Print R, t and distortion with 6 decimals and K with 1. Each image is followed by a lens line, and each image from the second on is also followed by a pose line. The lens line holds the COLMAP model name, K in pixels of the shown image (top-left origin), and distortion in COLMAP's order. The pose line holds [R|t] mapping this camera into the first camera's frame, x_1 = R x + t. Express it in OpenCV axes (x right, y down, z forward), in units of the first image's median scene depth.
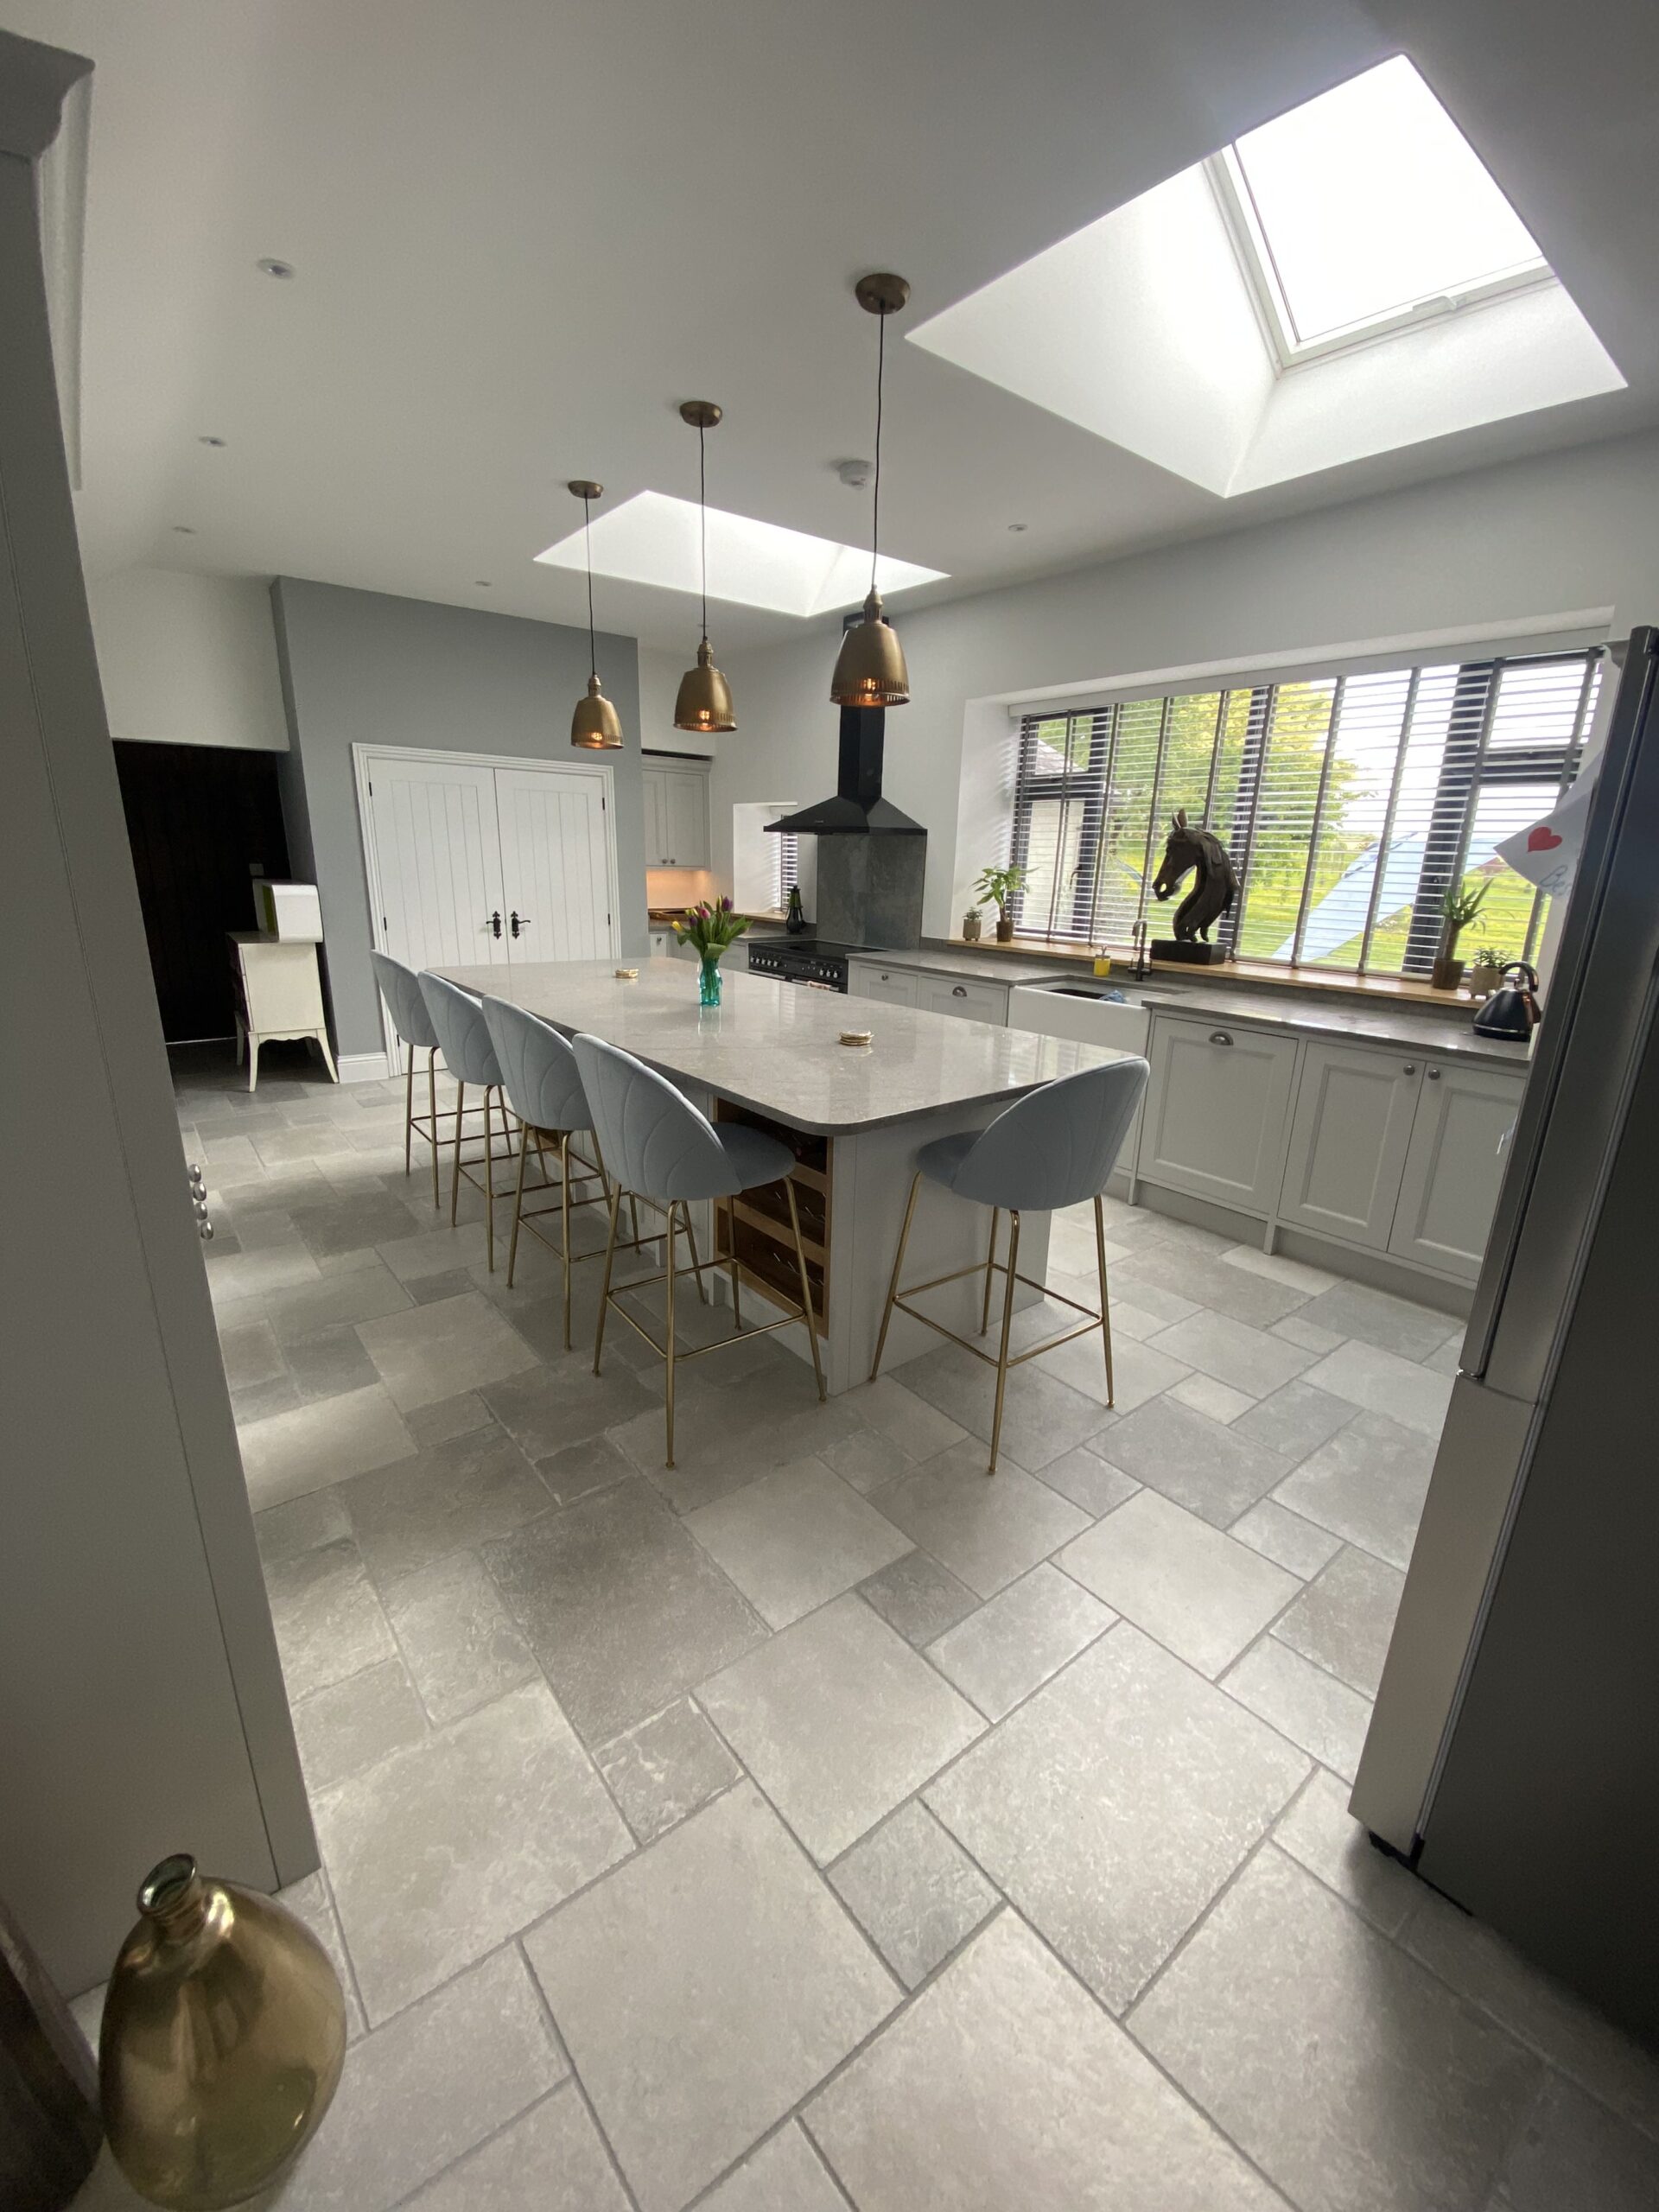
lens RADIAL K [[892.3, 0, 831.4], [0, 892.3, 1107.3], [0, 0, 1]] dist [0.029535, -0.000906]
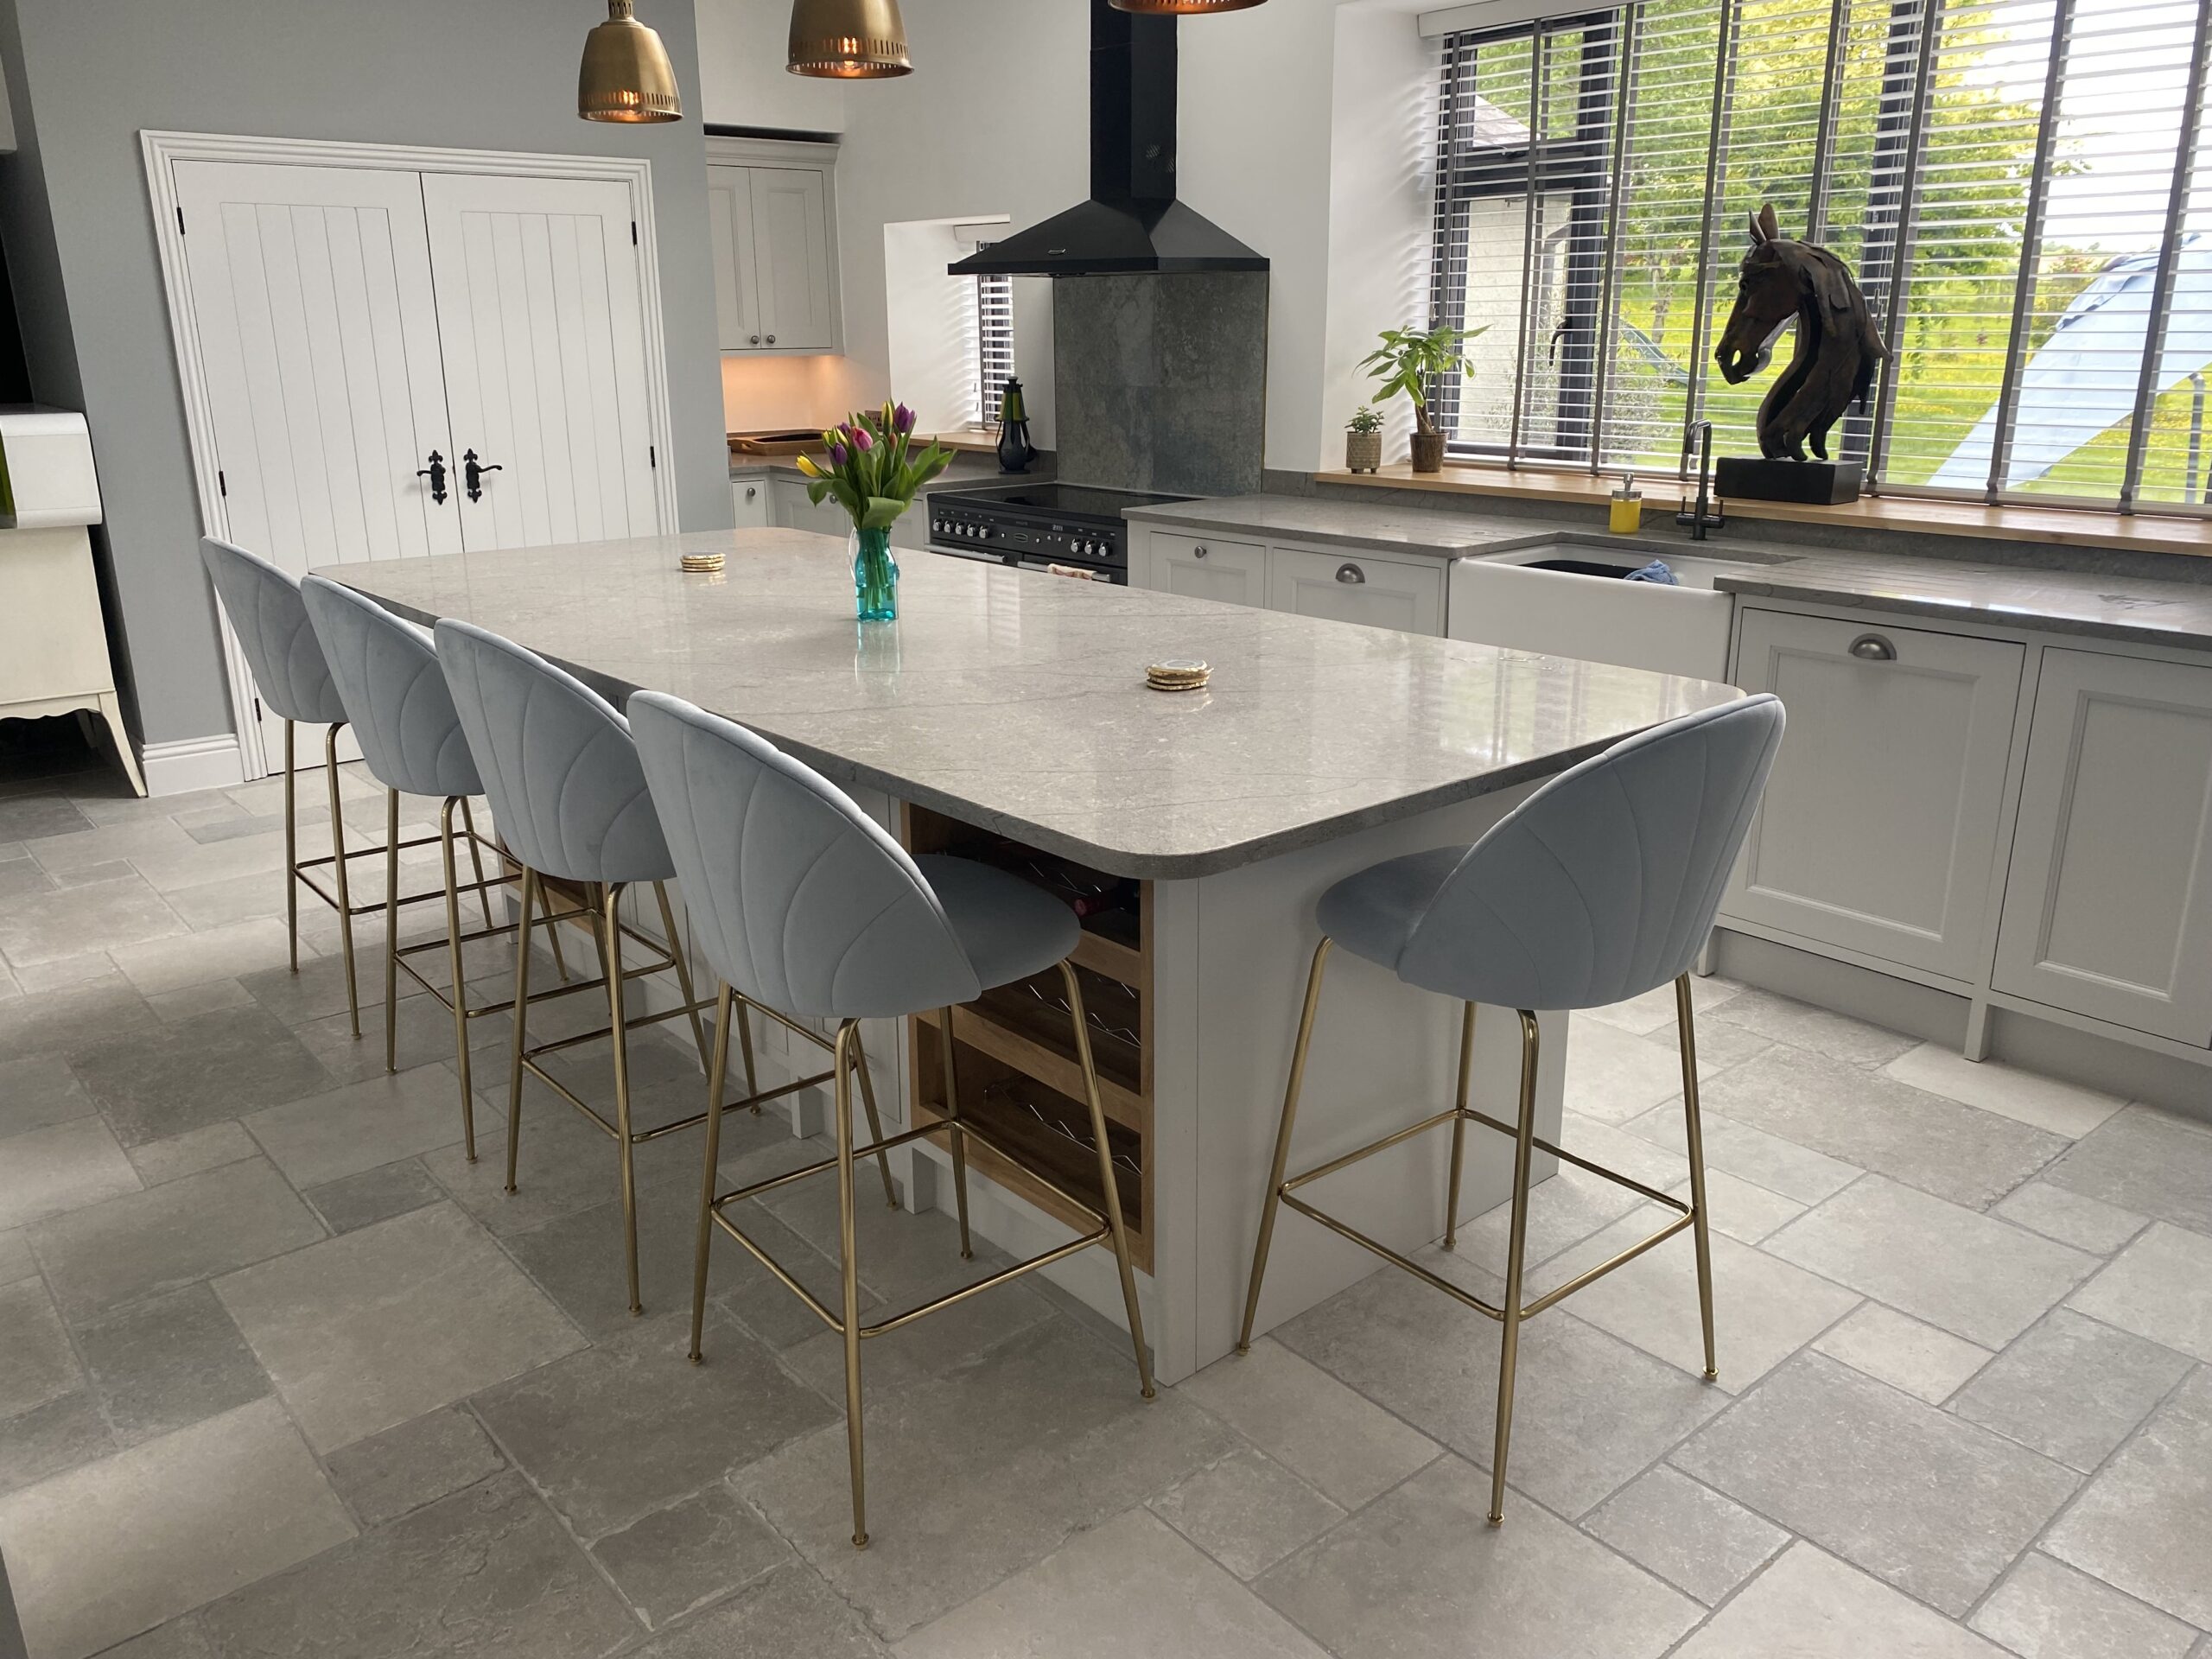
lens RADIAL K [[1690.2, 0, 1099.9], [0, 1690.2, 827.3], [0, 0, 1]] dist [0.015052, -0.001548]
pose [[0.999093, -0.039893, 0.014895, -0.027826], [0.039620, 0.999049, 0.018200, -0.008891], [-0.015607, -0.017593, 0.999723, 0.033158]]
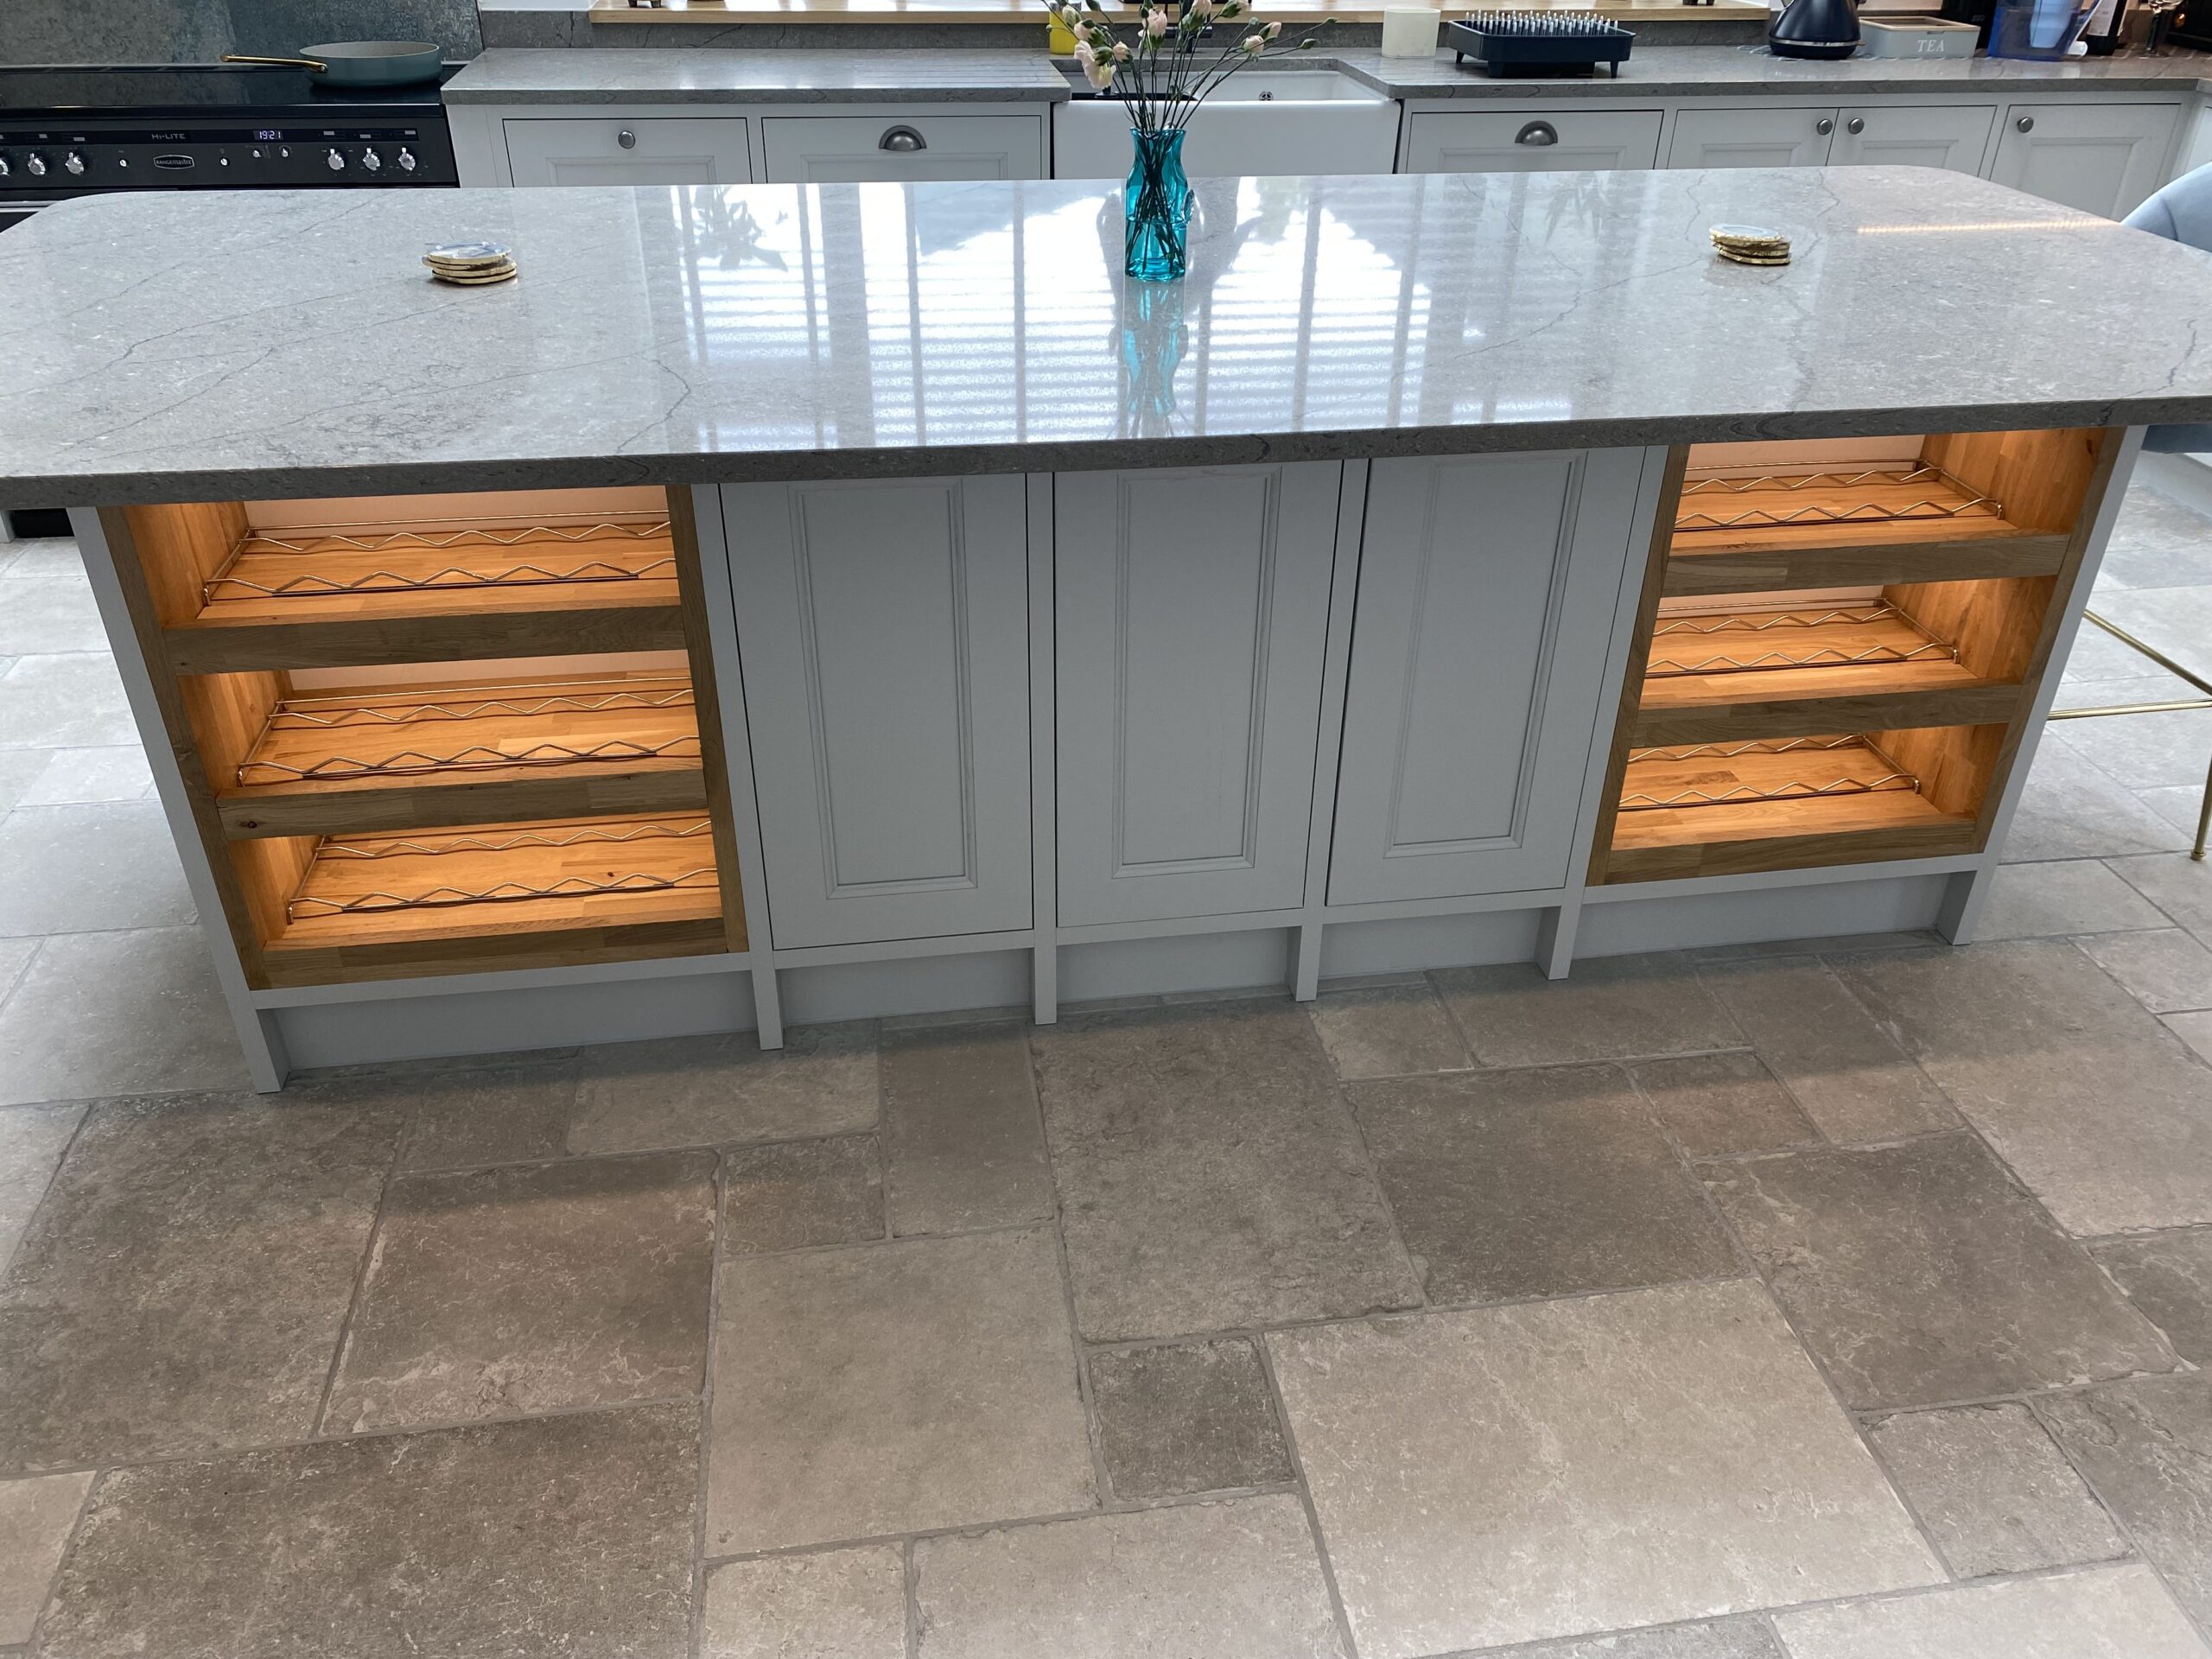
lens RADIAL K [[1690.2, 0, 1109.1], [0, 1690.2, 816.9], [0, 0, 1]] dist [0.015052, -0.001548]
pose [[0.498920, -0.480695, 0.721118, -0.696456], [0.227842, 0.875560, 0.426008, -0.220853], [-0.836162, -0.048243, 0.546357, 0.629962]]
